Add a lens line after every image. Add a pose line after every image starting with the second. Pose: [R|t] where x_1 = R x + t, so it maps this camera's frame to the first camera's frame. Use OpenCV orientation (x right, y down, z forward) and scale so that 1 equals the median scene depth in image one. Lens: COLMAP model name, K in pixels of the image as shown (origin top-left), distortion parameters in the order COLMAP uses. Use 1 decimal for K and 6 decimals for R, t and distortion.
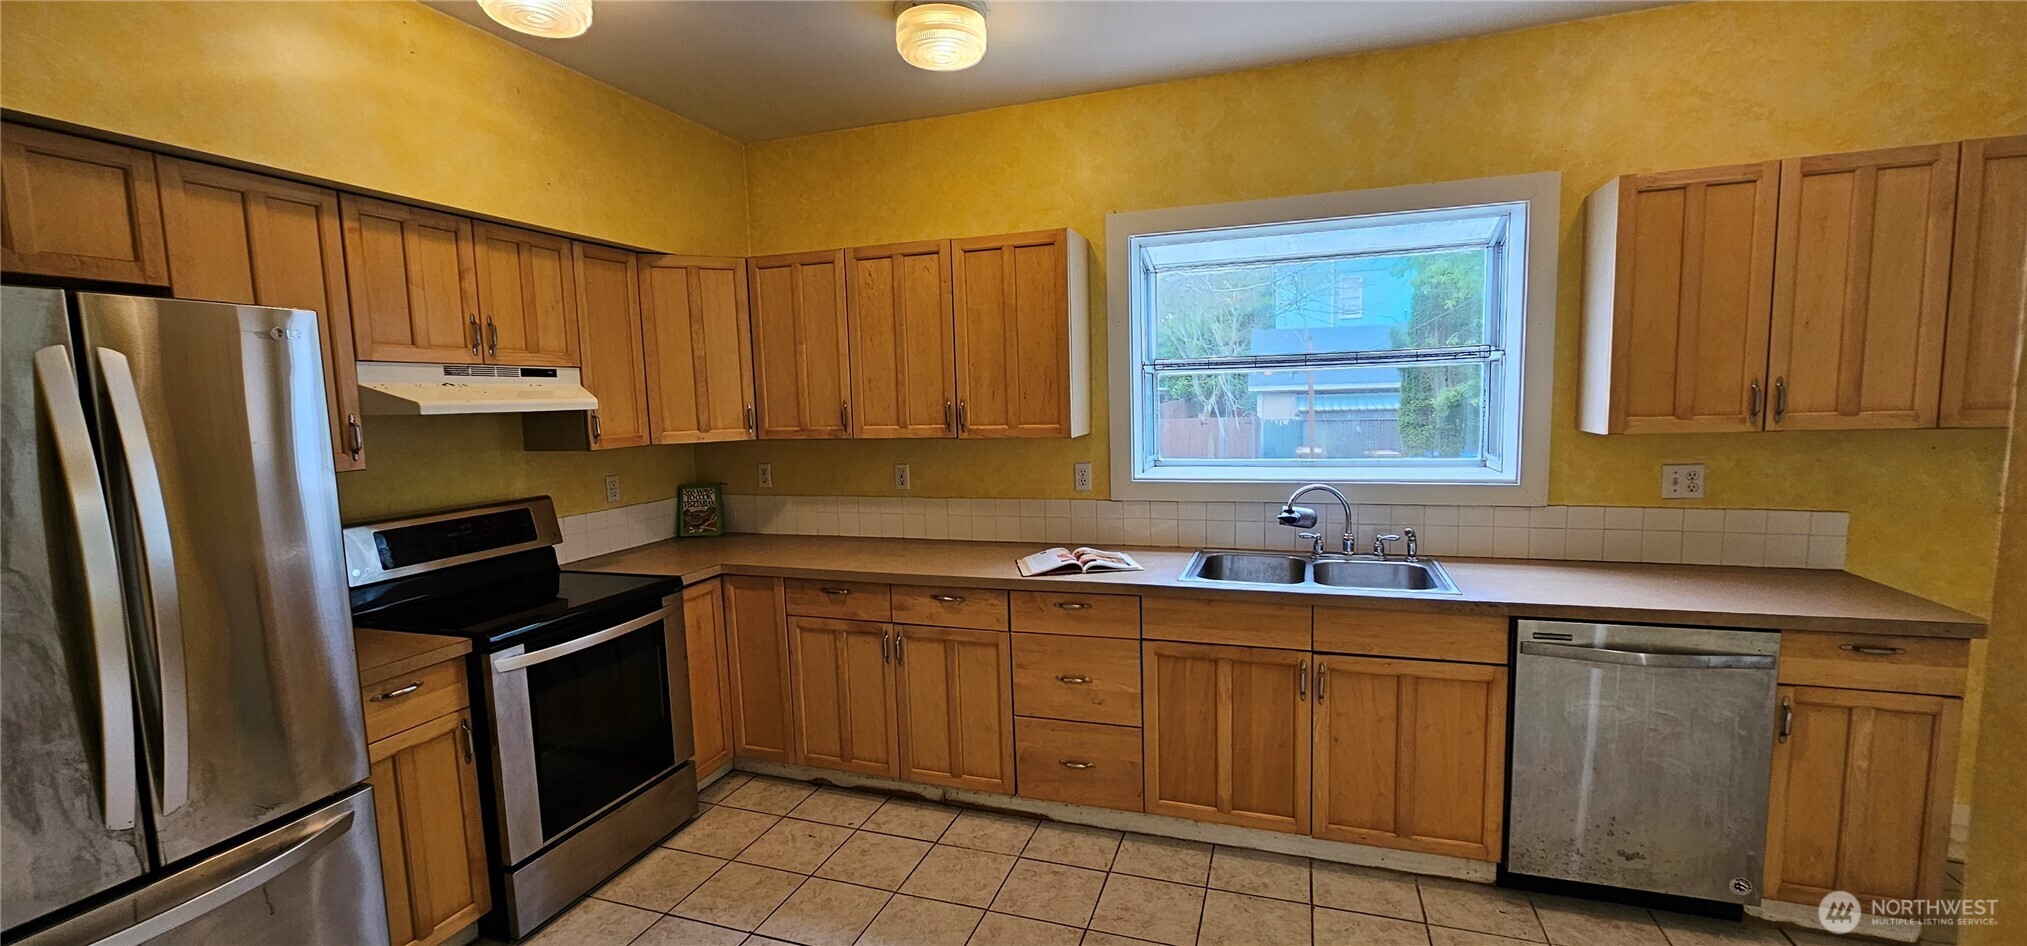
lens RADIAL K [[826.4, 0, 1012.5], [0, 826.4, 485.0], [0, 0, 1]] dist [0.000286, 0.000597]
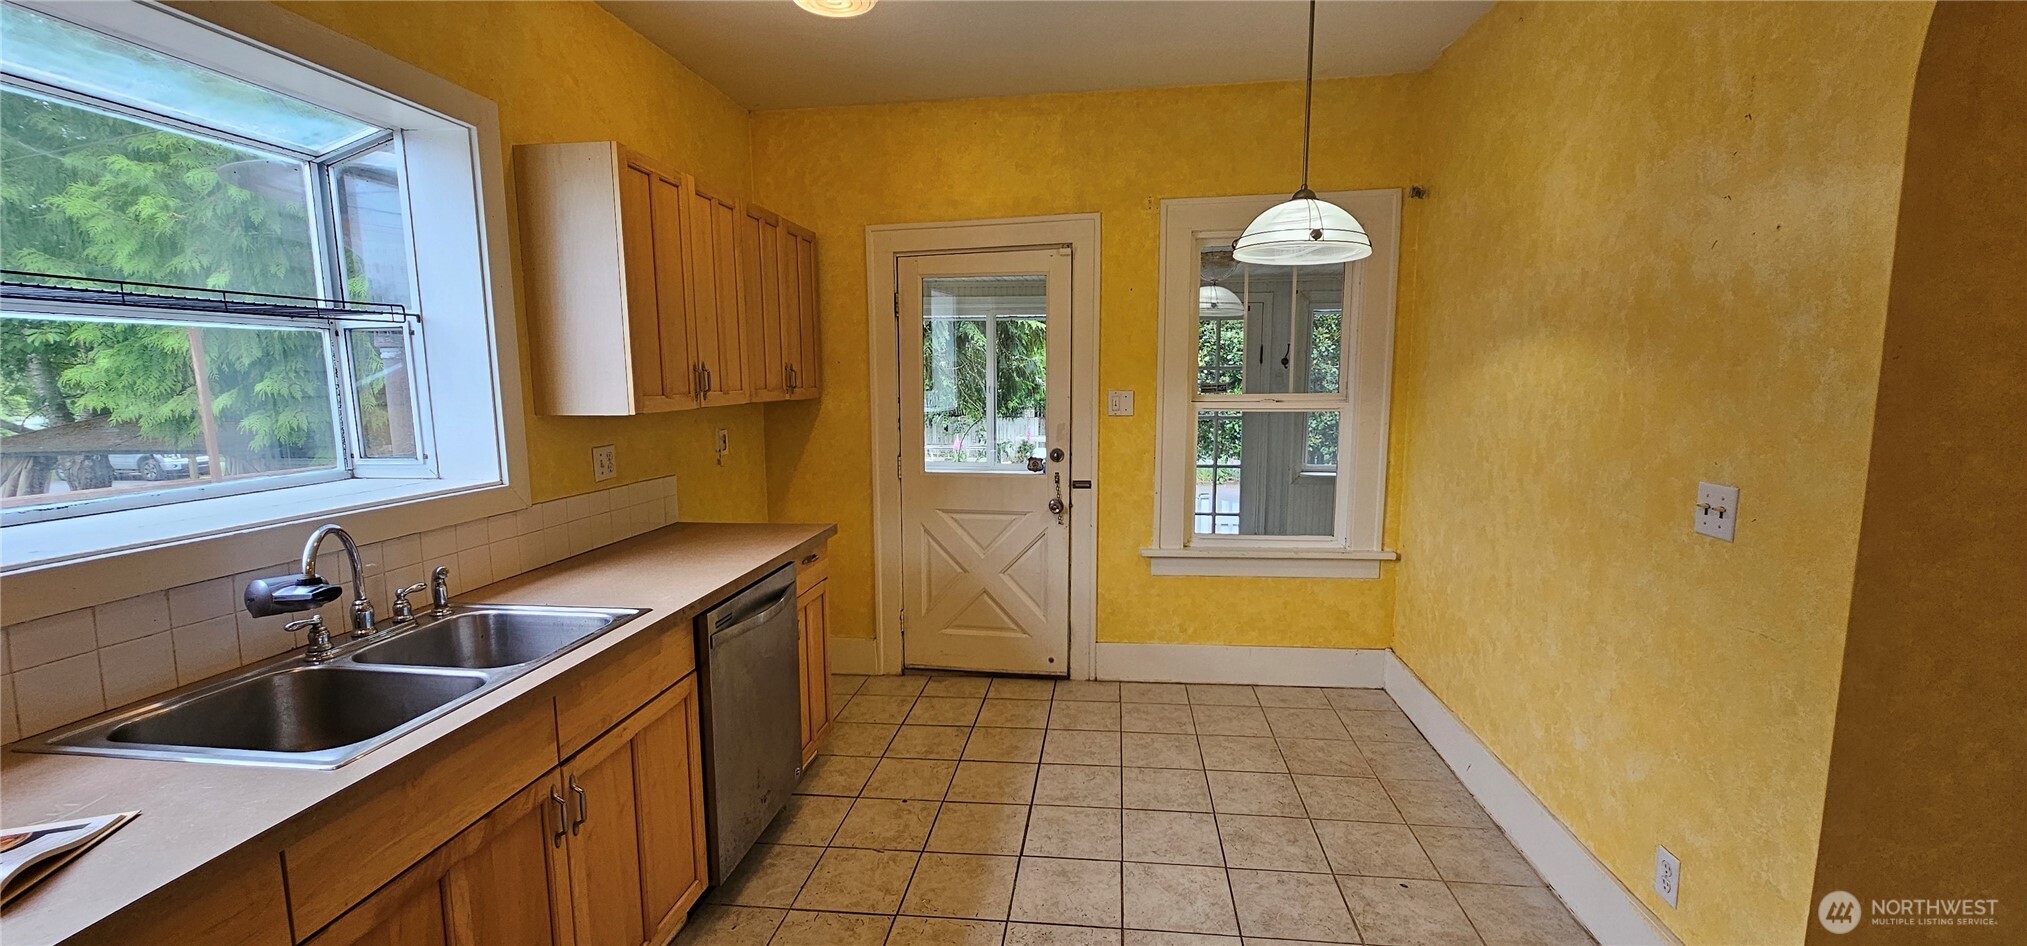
lens RADIAL K [[826.4, 0, 1012.5], [0, 826.4, 485.0], [0, 0, 1]] dist [0.000286, 0.000597]
pose [[-0.207158, -0.098630, 0.973323, -0.293831], [0.122275, 0.984493, 0.125786, -0.045246], [-0.970636, 0.145070, -0.191886, 0.726331]]
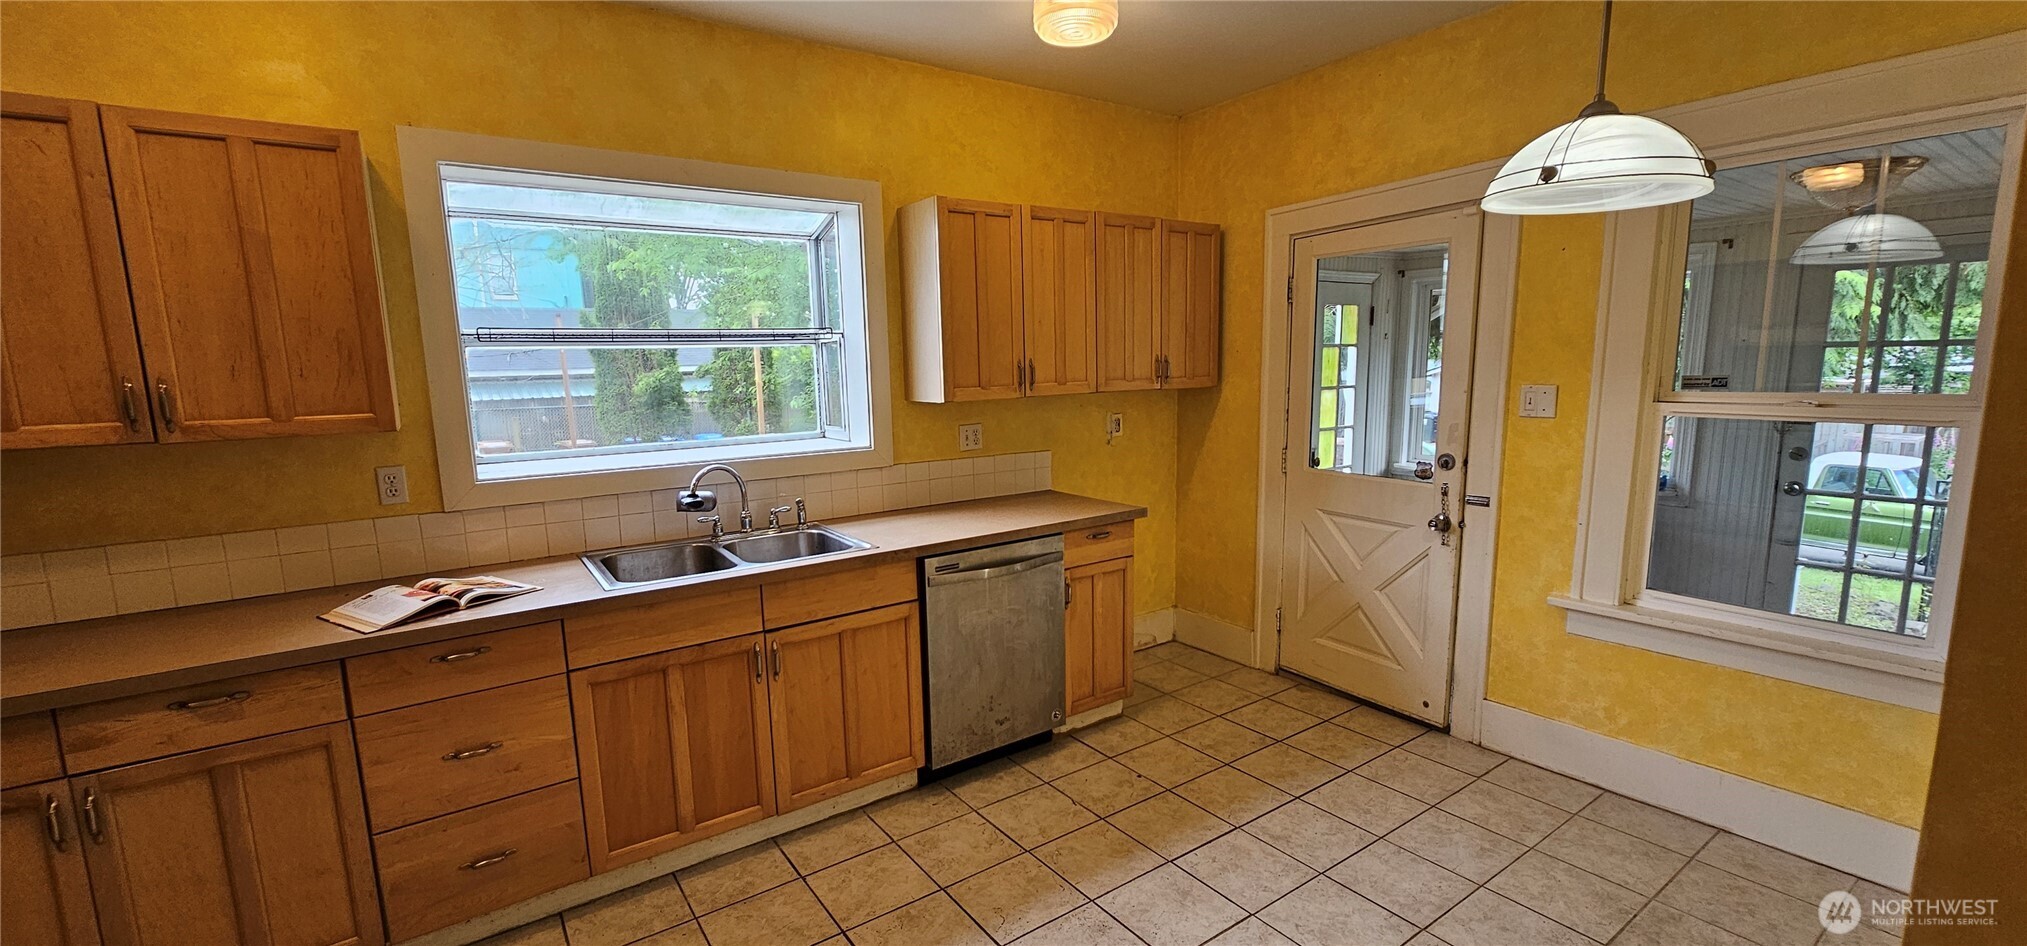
lens RADIAL K [[826.4, 0, 1012.5], [0, 826.4, 485.0], [0, 0, 1]] dist [0.000286, 0.000597]
pose [[0.588976, -0.106000, 0.801169, -0.225050], [0.094672, 0.993585, 0.061860, -0.004593], [-0.802586, 0.039414, 0.595233, 0.163236]]
